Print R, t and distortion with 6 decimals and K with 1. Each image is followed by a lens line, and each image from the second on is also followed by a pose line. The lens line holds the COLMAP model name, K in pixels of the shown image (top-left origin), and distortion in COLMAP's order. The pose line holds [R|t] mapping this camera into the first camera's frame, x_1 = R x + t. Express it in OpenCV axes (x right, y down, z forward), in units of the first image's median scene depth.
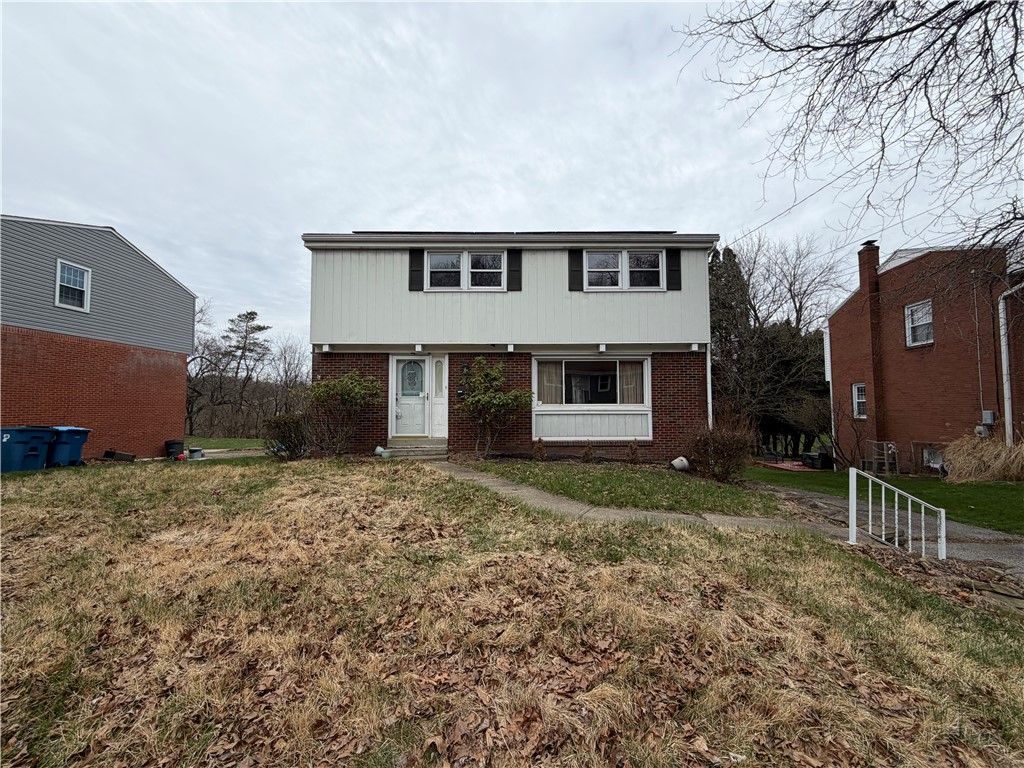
lens RADIAL K [[408.9, 0, 511.1], [0, 408.9, 385.4], [0, 0, 1]] dist [-0.000097, -0.000017]
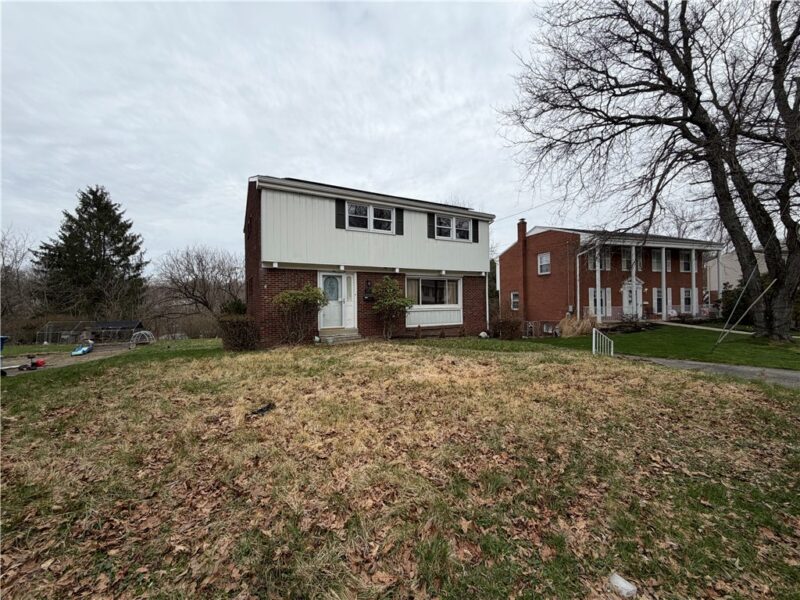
lens RADIAL K [[319.4, 0, 399.3], [0, 319.4, 301.1], [0, 0, 1]] dist [-0.000097, -0.000017]
pose [[0.879513, -0.006367, 0.475832, -0.581412], [-0.011782, 0.999313, 0.035149, -0.014865], [-0.475728, -0.036520, 0.878834, -0.107357]]
